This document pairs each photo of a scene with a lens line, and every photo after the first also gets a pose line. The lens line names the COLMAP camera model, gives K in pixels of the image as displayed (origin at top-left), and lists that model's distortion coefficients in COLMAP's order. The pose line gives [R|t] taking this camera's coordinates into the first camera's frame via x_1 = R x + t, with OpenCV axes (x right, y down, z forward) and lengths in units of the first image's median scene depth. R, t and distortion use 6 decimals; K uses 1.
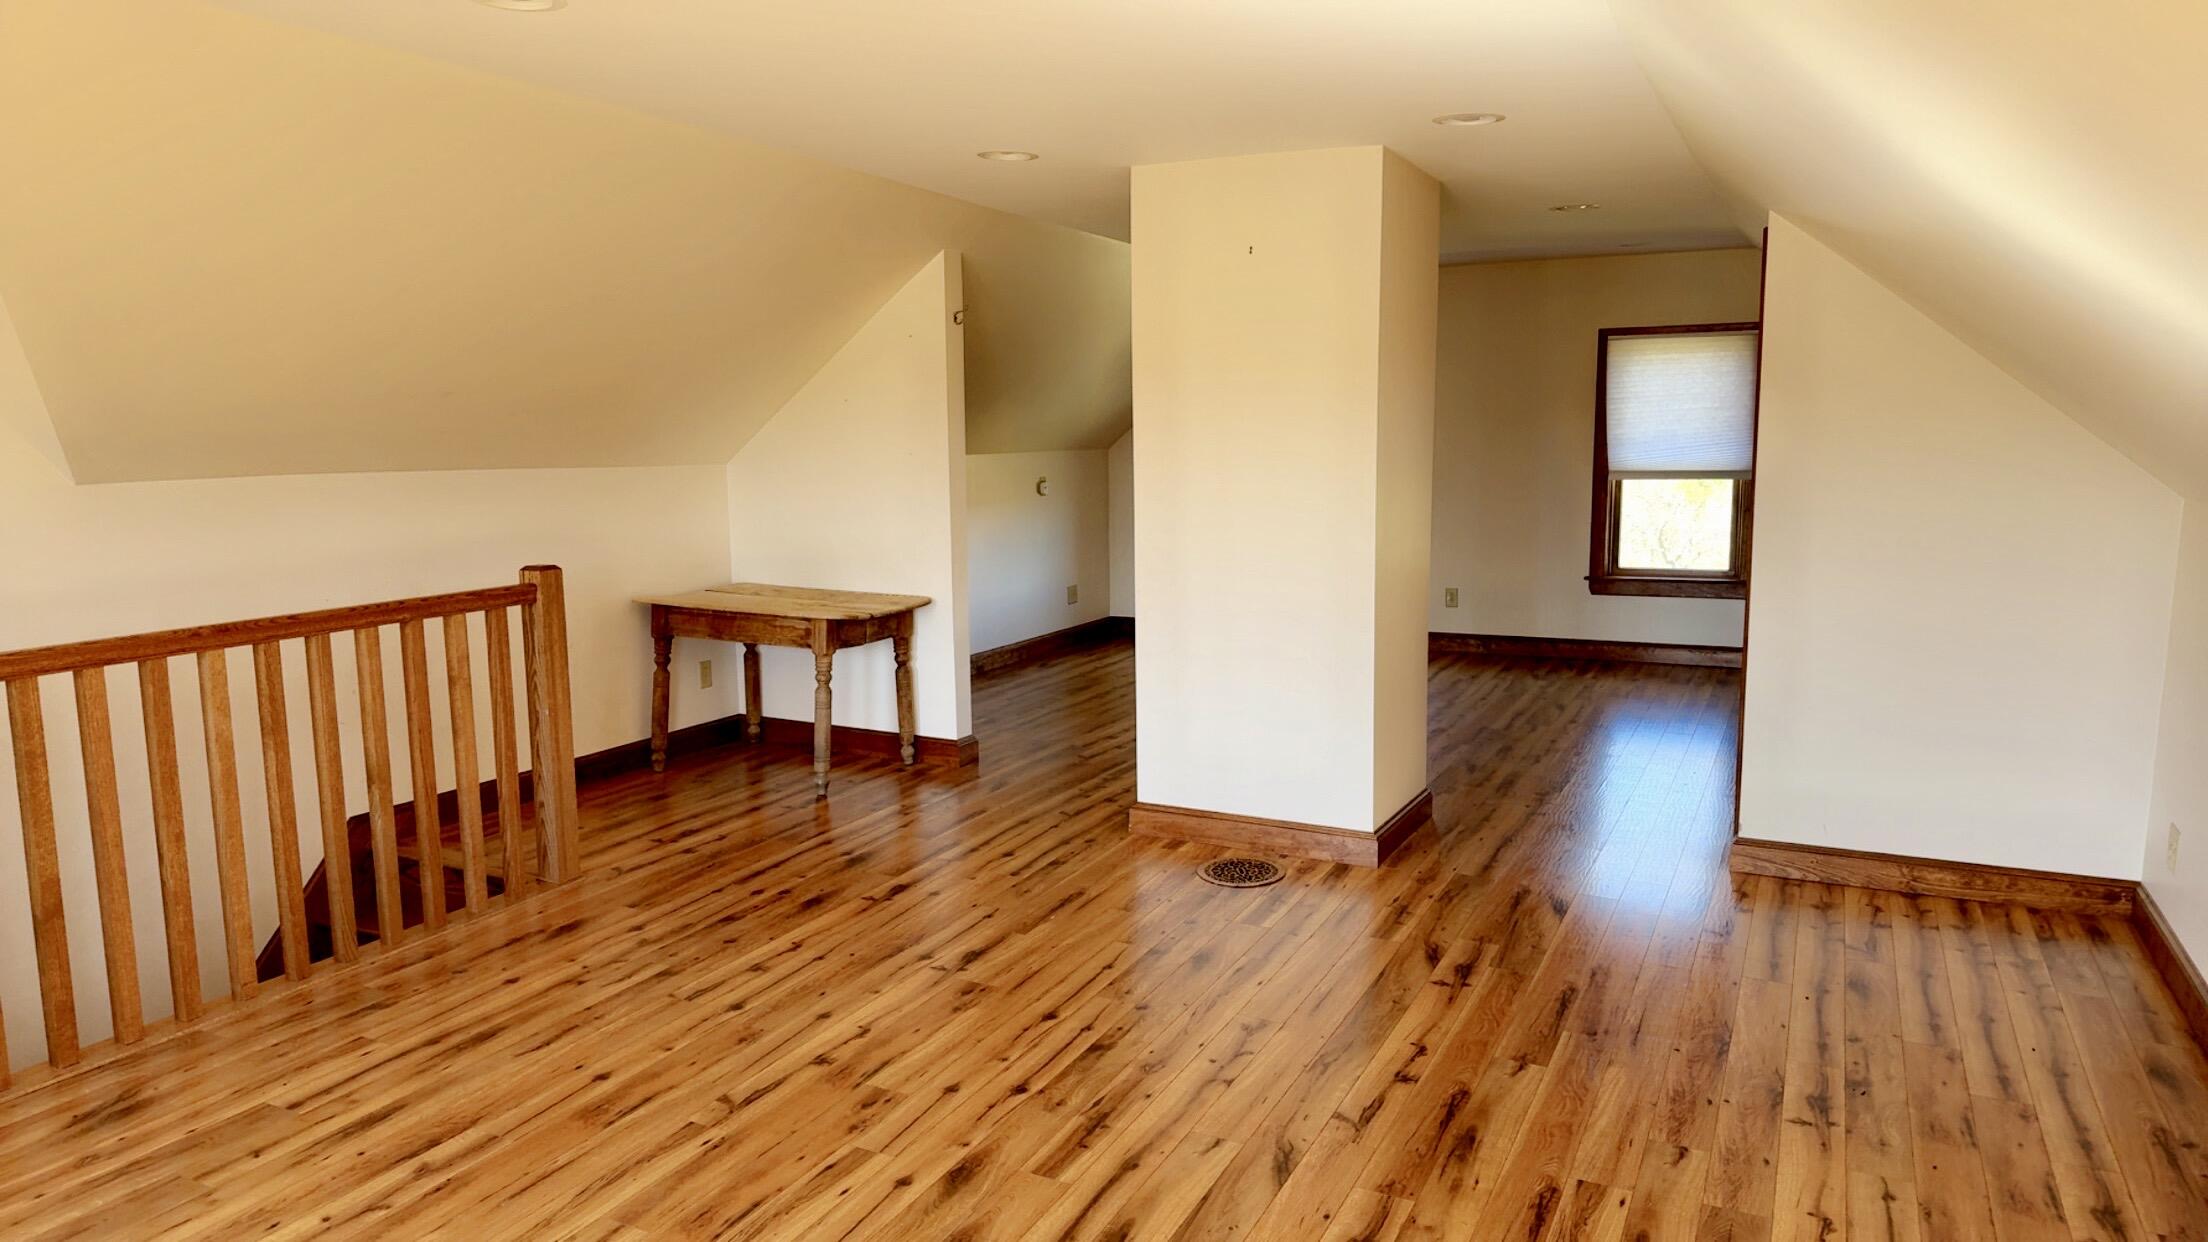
lens RADIAL K [[1448.7, 0, 1111.8], [0, 1448.7, 625.5], [0, 0, 1]] dist [-0.003133, -0.006453]
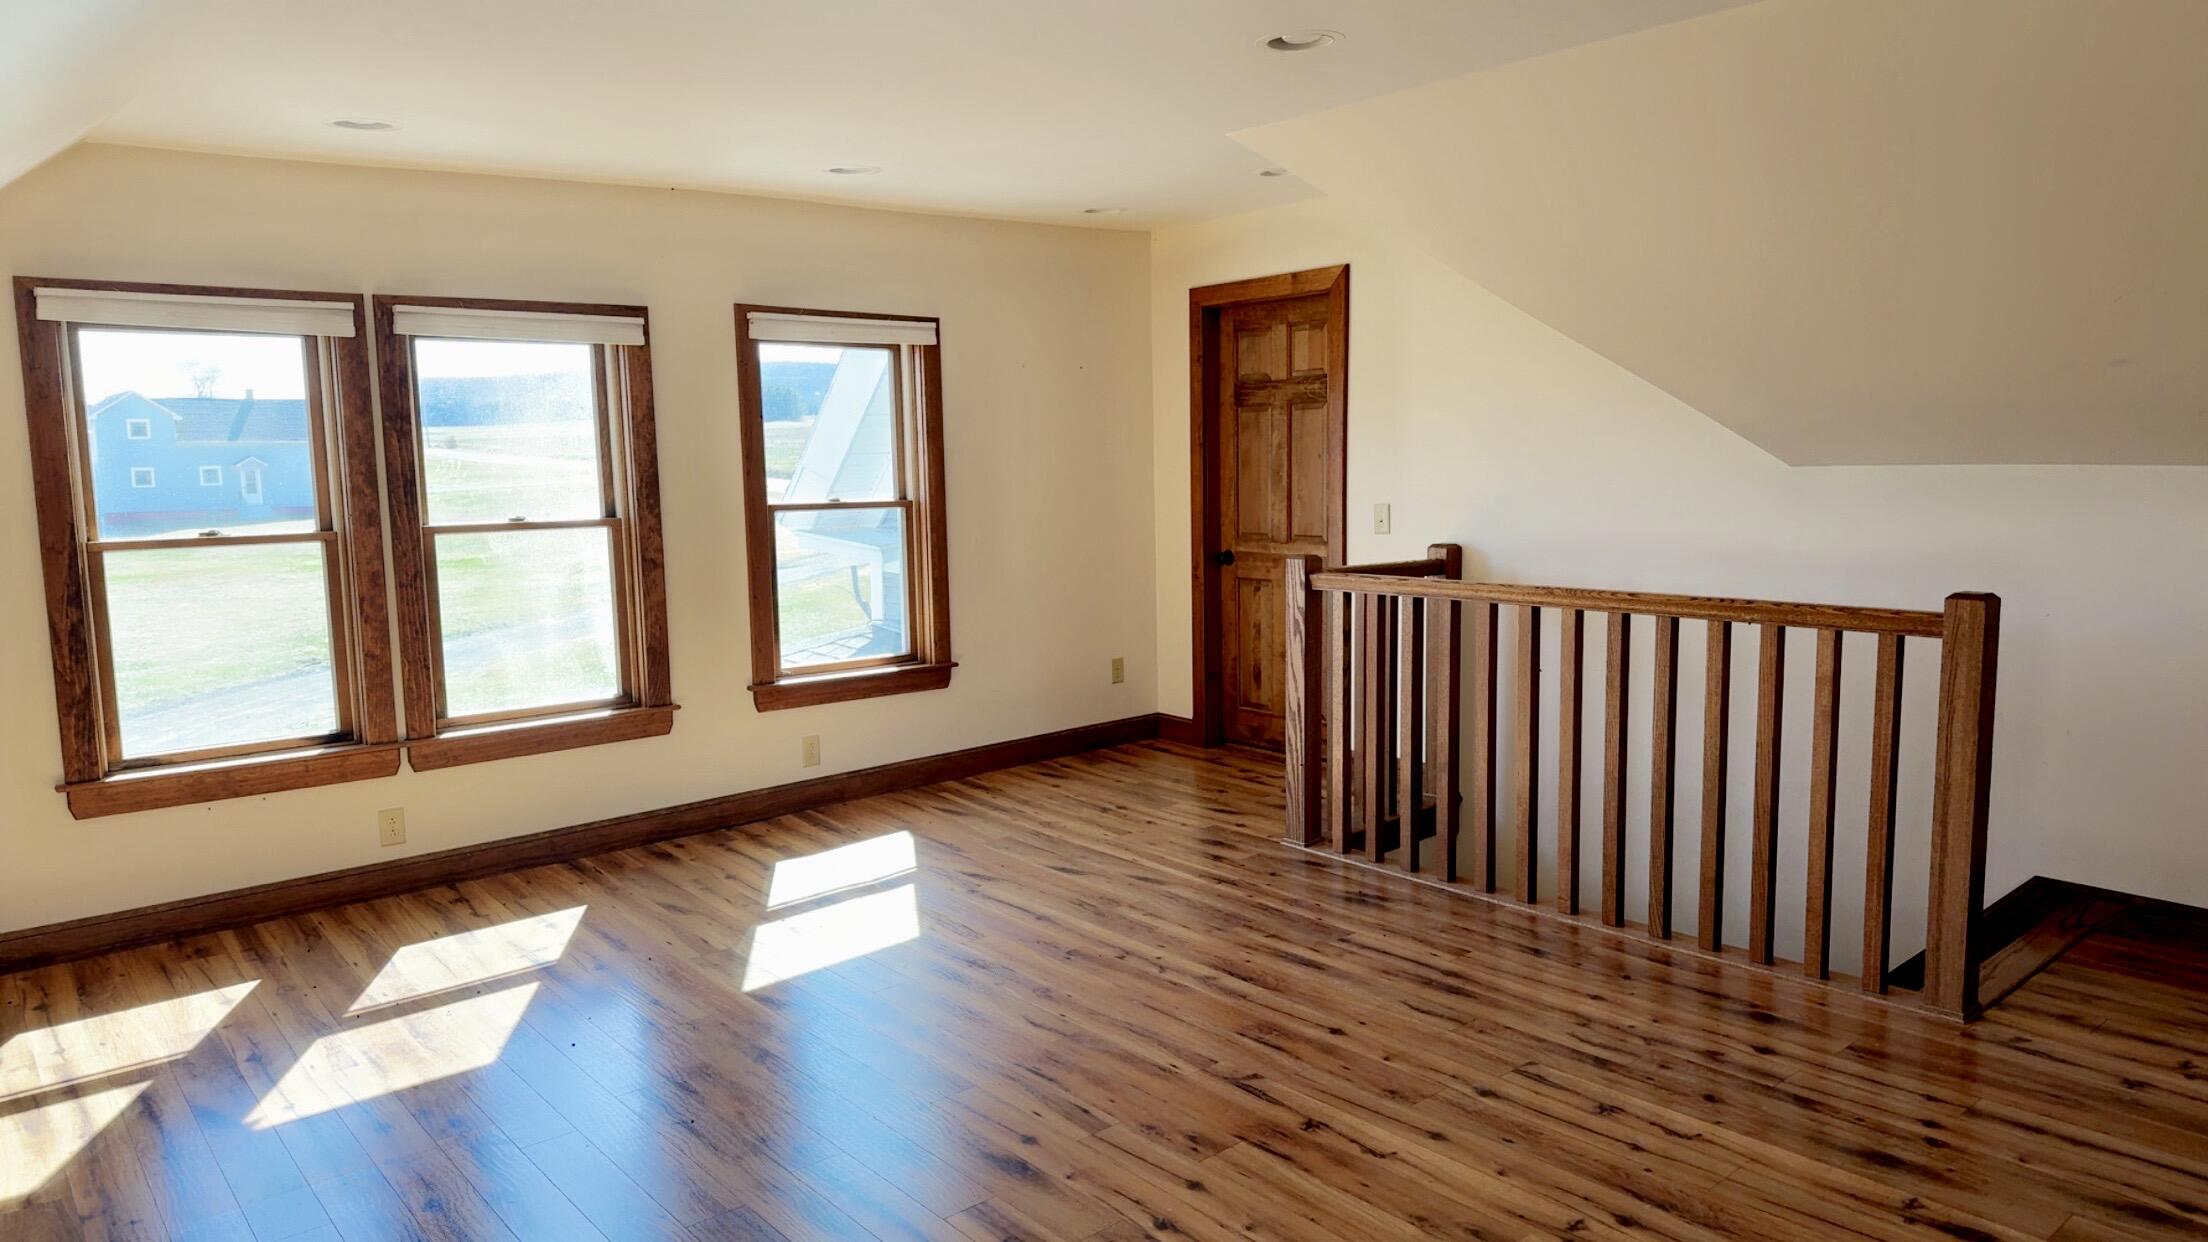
lens RADIAL K [[1448.7, 0, 1115.3], [0, 1448.7, 623.8], [0, 0, 1]] dist [-0.003133, -0.006453]
pose [[-0.424206, 0.122276, -0.897272, 0.599059], [-0.099506, 0.978548, 0.180396, -0.149198], [0.900082, 0.165809, -0.402939, 1.157460]]
